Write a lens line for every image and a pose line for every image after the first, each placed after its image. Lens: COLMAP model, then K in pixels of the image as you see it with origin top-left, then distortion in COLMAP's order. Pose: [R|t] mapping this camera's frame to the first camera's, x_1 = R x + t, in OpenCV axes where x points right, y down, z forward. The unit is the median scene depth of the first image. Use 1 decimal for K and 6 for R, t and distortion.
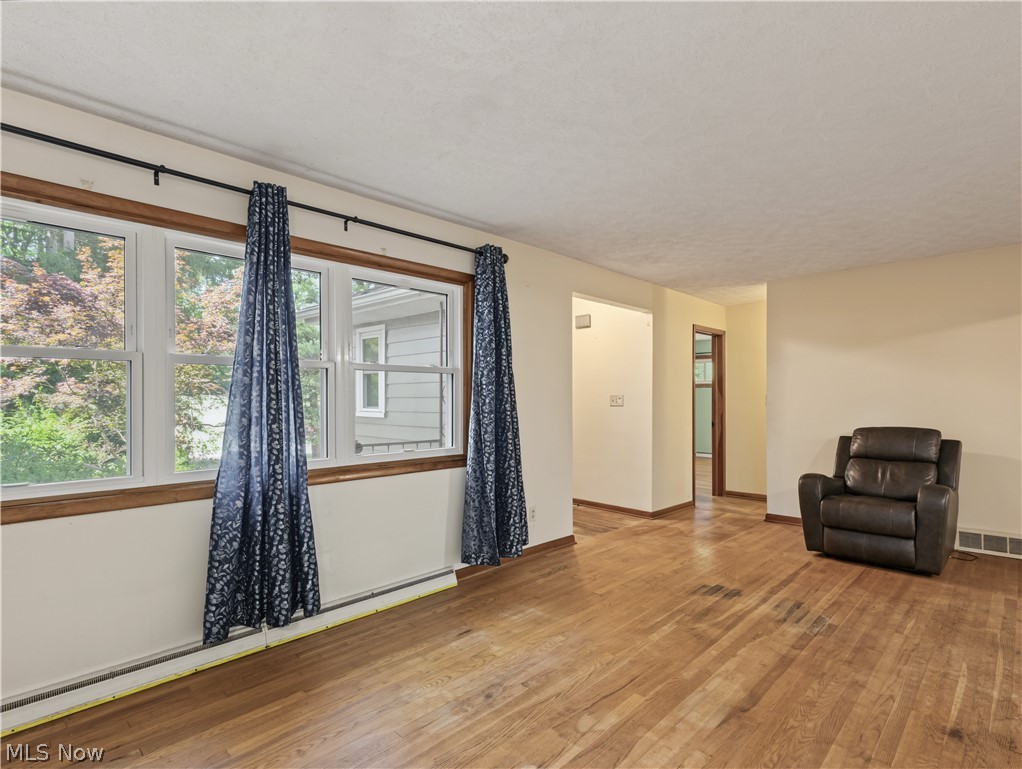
lens RADIAL K [[528.7, 0, 514.1], [0, 528.7, 396.0], [0, 0, 1]] dist [0.004048, 0.001660]
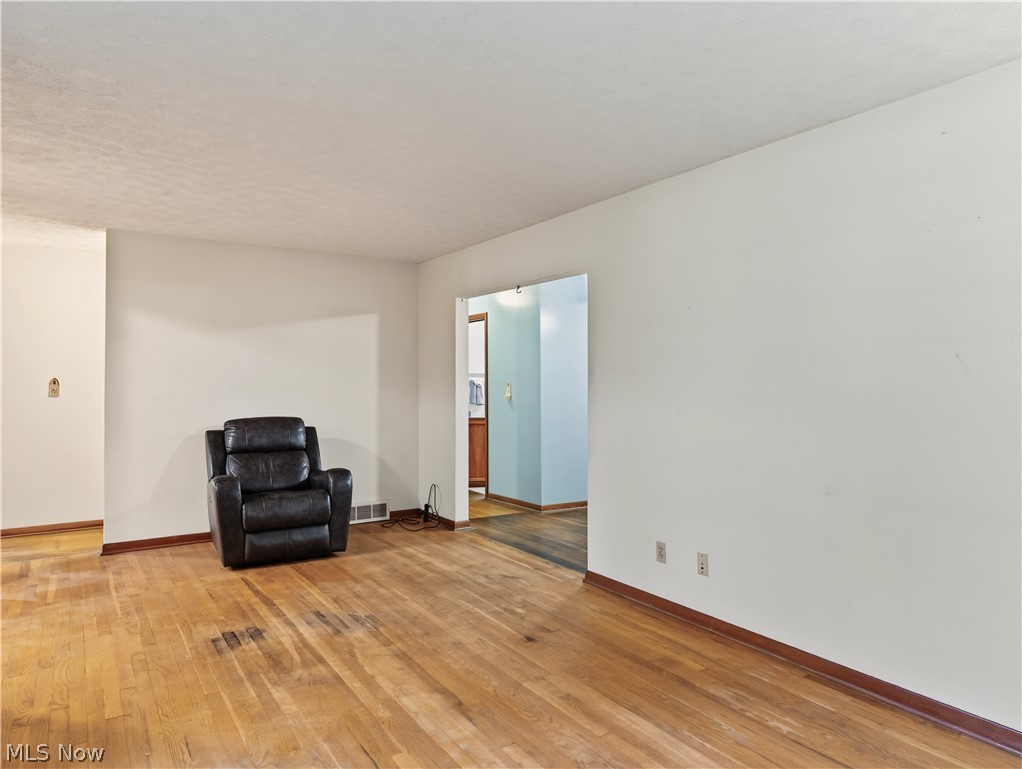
lens RADIAL K [[663.6, 0, 511.0], [0, 663.6, 384.5], [0, 0, 1]] dist [0.007025, 0.001522]
pose [[0.215599, 0.002828, 0.976478, -0.514036], [-0.006052, 0.999980, -0.001560, -0.002171], [-0.976463, -0.005573, 0.215612, 0.433875]]
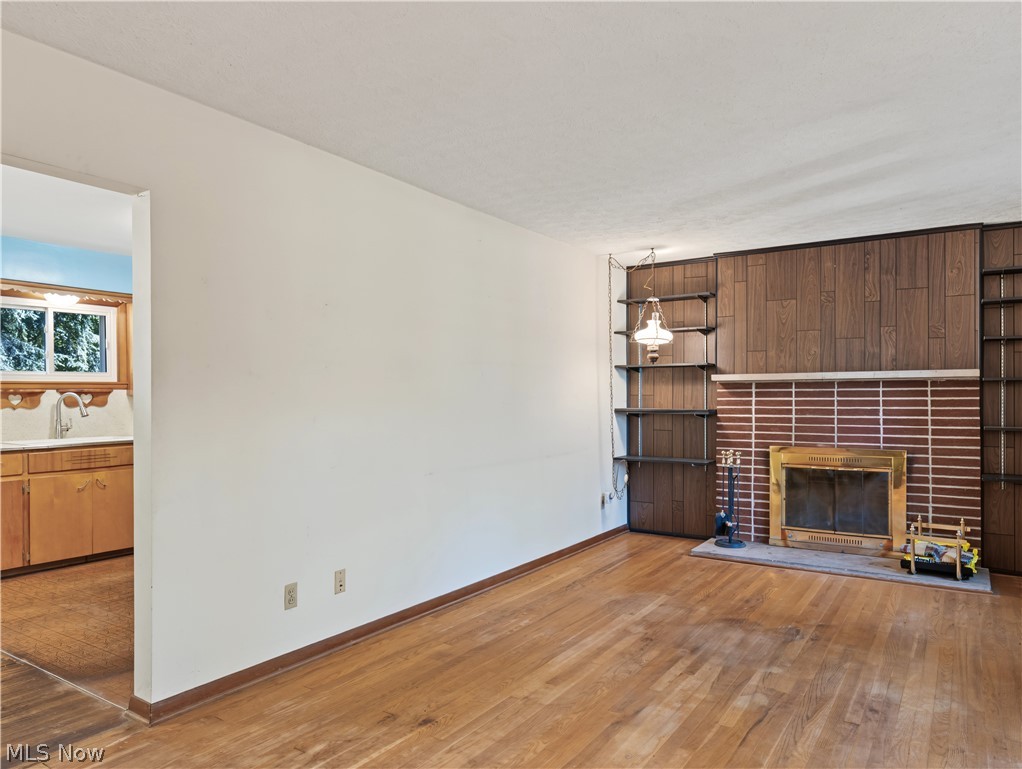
lens RADIAL K [[690.4, 0, 520.4], [0, 690.4, 393.0], [0, 0, 1]] dist [0.005517, -0.000134]
pose [[-0.981197, 0.001146, -0.193006, 0.571873], [0.001304, 0.999999, -0.000693, -0.000513], [0.193005, -0.000932, -0.981197, 1.479513]]
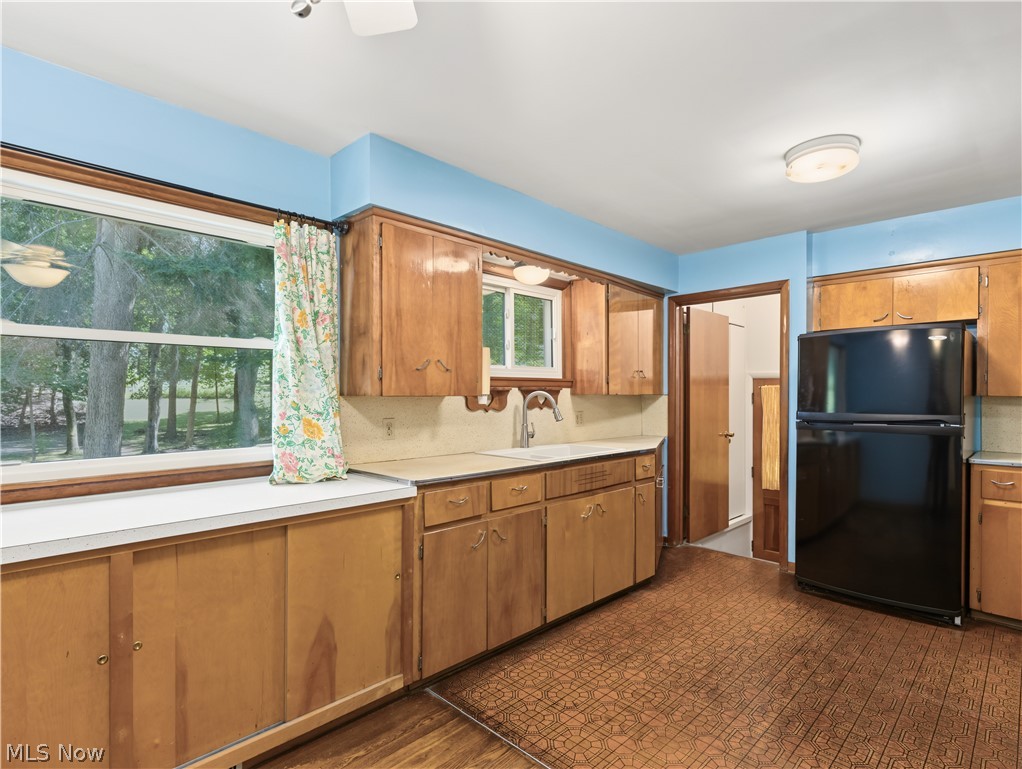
lens RADIAL K [[528.7, 0, 514.1], [0, 528.7, 396.0], [0, 0, 1]] dist [0.004048, 0.001660]
pose [[-0.999969, -0.005529, 0.005589, 1.400635], [-0.005495, 0.999967, 0.005953, -0.000481], [-0.005622, 0.005922, -0.999967, 0.626542]]
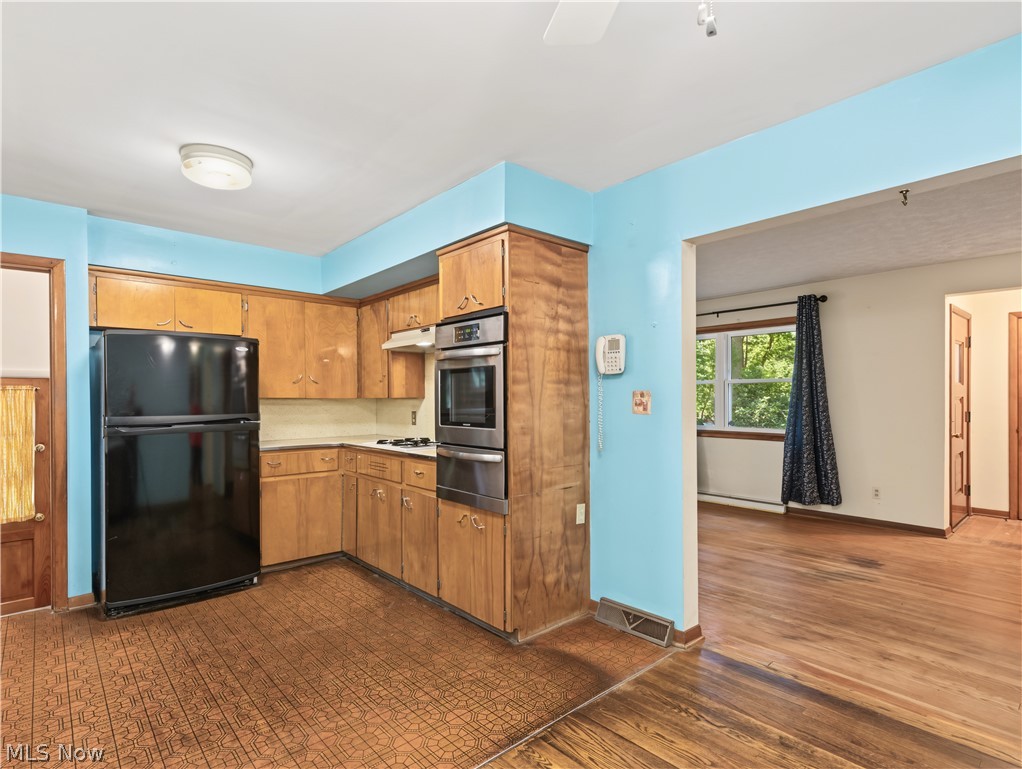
lens RADIAL K [[528.7, 0, 514.1], [0, 528.7, 396.0], [0, 0, 1]] dist [0.004048, 0.001660]
pose [[-0.071493, -0.003351, -0.997436, 1.734252], [0.002688, 0.999990, -0.003552, 0.002672], [0.997438, -0.002935, -0.071483, 0.334202]]
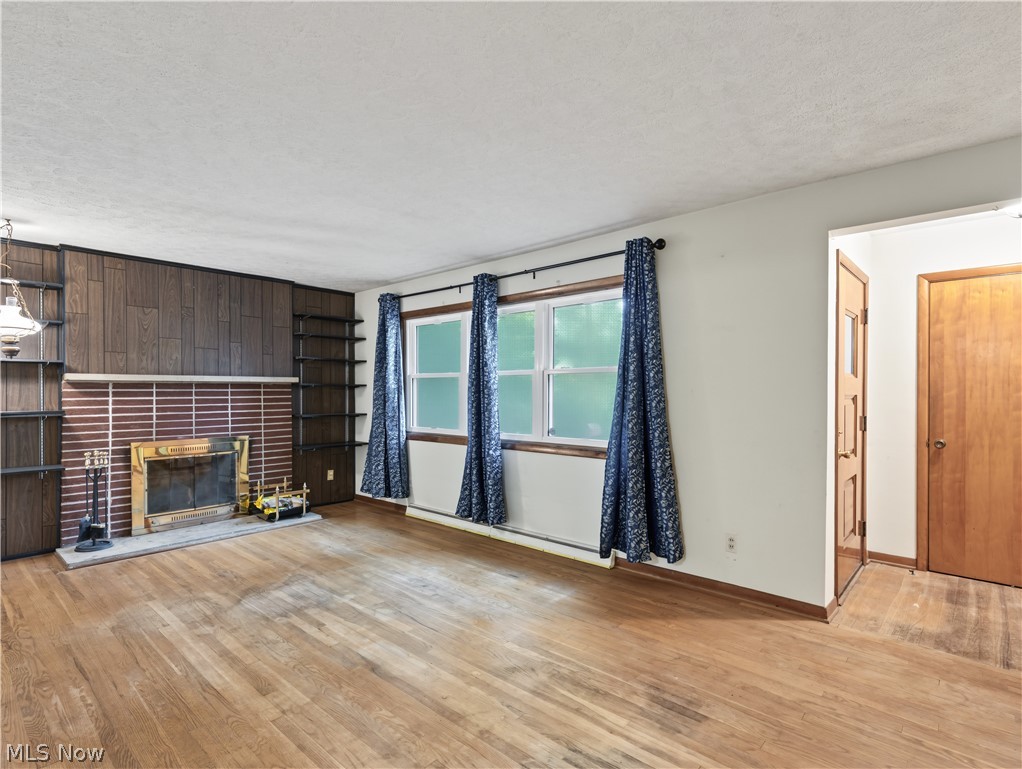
lens RADIAL K [[522.8, 0, 511.4], [0, 522.8, 392.9], [0, 0, 1]] dist [0.007635, 0.000863]
pose [[0.035608, 0.000341, -0.999366, 1.060788], [0.000150, 1.000000, 0.000347, -0.001208], [0.999366, -0.000162, 0.035608, 0.848411]]
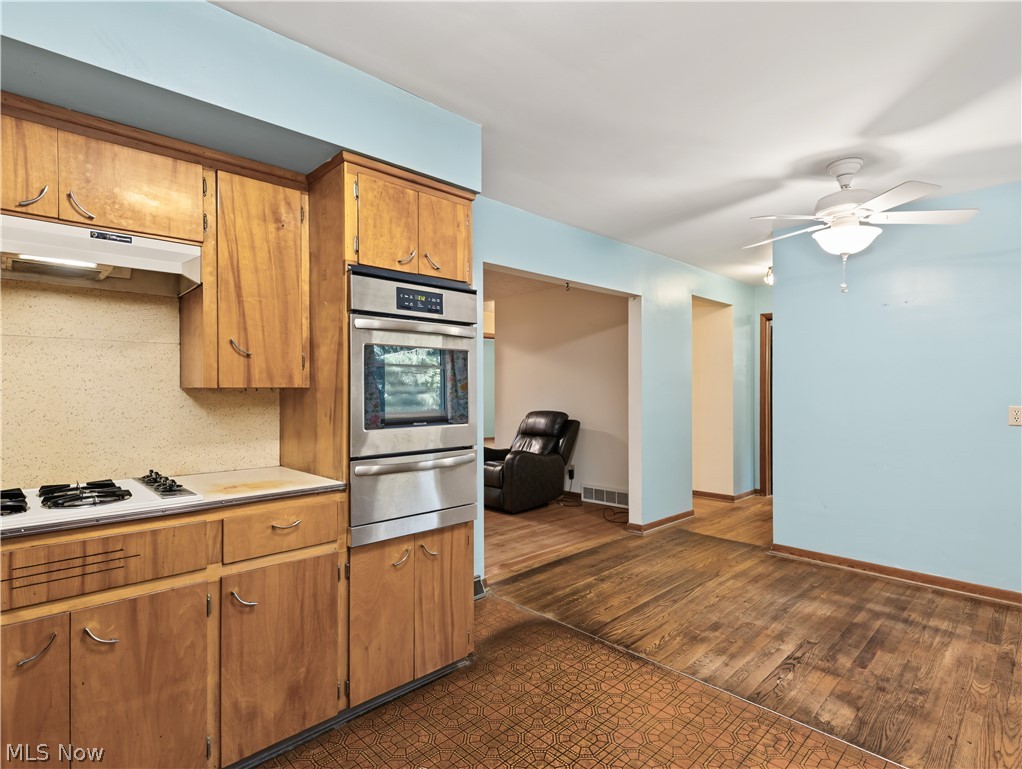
lens RADIAL K [[528.7, 0, 514.1], [0, 528.7, 396.0], [0, 0, 1]] dist [0.004048, 0.001660]
pose [[0.999468, -0.005829, -0.032081, 0.969340], [0.006201, 0.999914, 0.011518, 0.005402], [0.032011, -0.011710, 0.999419, -0.489388]]
